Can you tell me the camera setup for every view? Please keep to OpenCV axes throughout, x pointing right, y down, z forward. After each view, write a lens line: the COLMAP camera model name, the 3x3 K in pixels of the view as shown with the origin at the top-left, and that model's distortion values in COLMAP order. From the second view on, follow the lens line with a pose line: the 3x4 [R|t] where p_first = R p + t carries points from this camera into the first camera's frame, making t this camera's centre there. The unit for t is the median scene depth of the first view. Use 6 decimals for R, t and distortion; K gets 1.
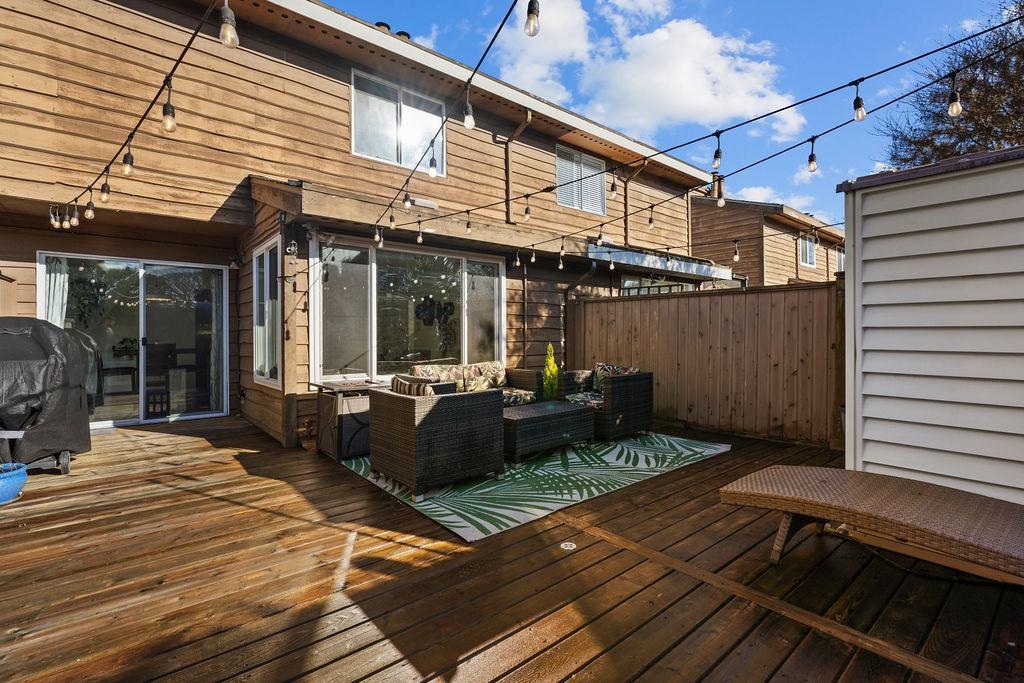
lens RADIAL K [[453.9, 0, 512.1], [0, 453.9, 339.9], [0, 0, 1]] dist [-0.000061, 0.000114]
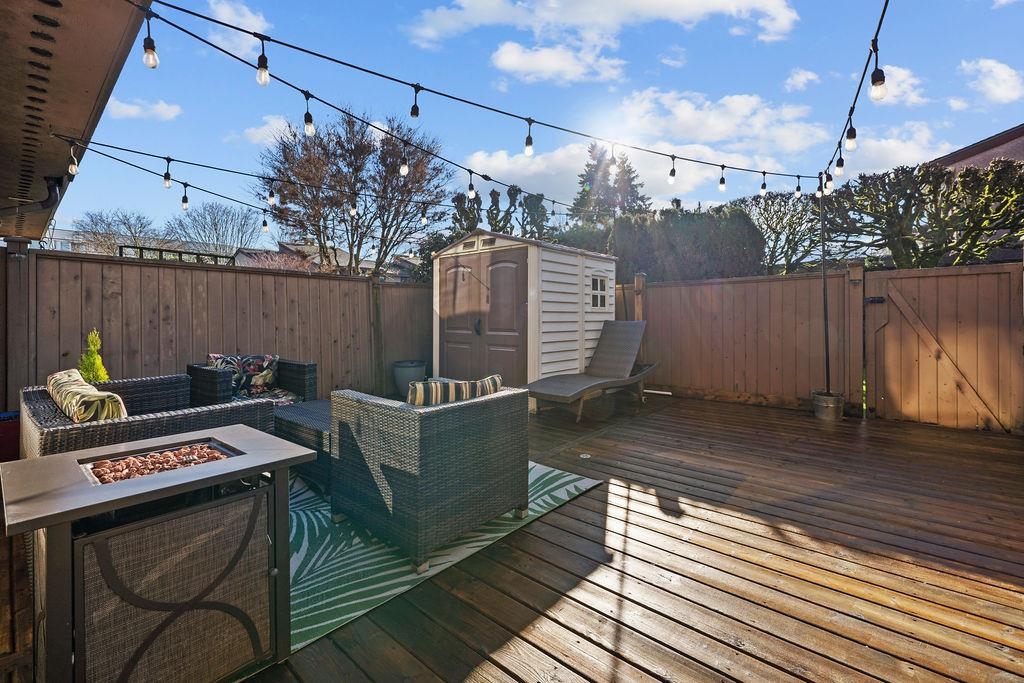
lens RADIAL K [[436.5, 0, 520.6], [0, 436.5, 314.1], [0, 0, 1]] dist [-0.005321, 0.000018]
pose [[-0.156964, 0.004163, 0.987596, -0.818470], [0.013777, 0.999903, -0.002025, -0.008585], [-0.987508, 0.013289, -0.157006, 0.925095]]
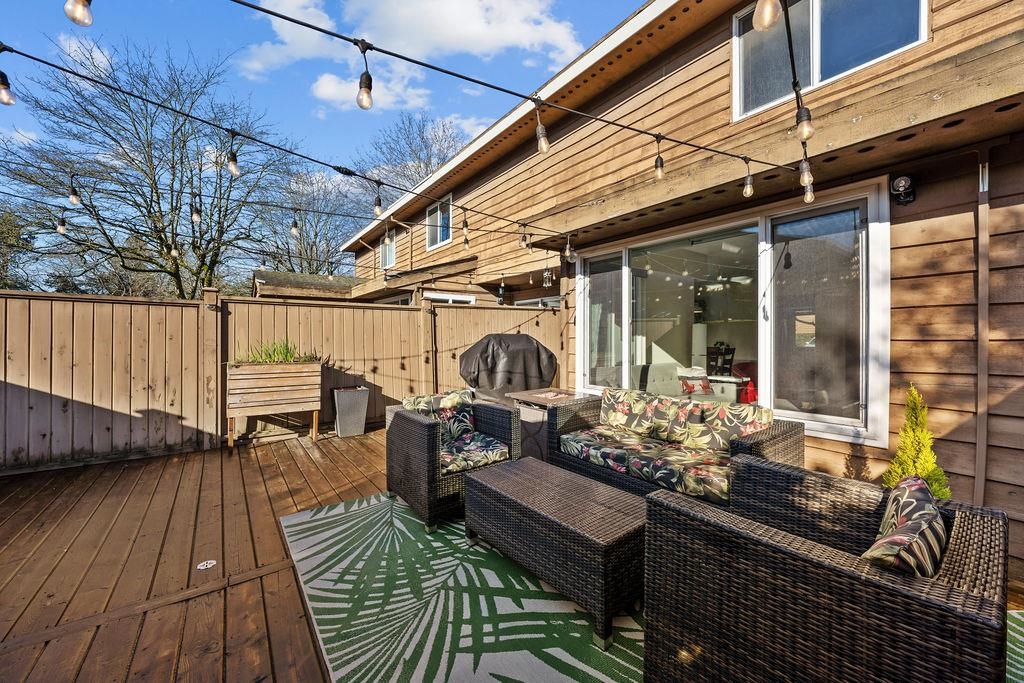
lens RADIAL K [[397.1, 0, 535.9], [0, 397.1, 334.3], [0, 0, 1]] dist [0.004342, 0.000325]
pose [[-0.039588, 0.004544, -0.999206, 0.651304], [-0.006395, 0.999968, 0.004801, -0.053367], [0.999196, 0.006580, -0.039557, 1.158172]]
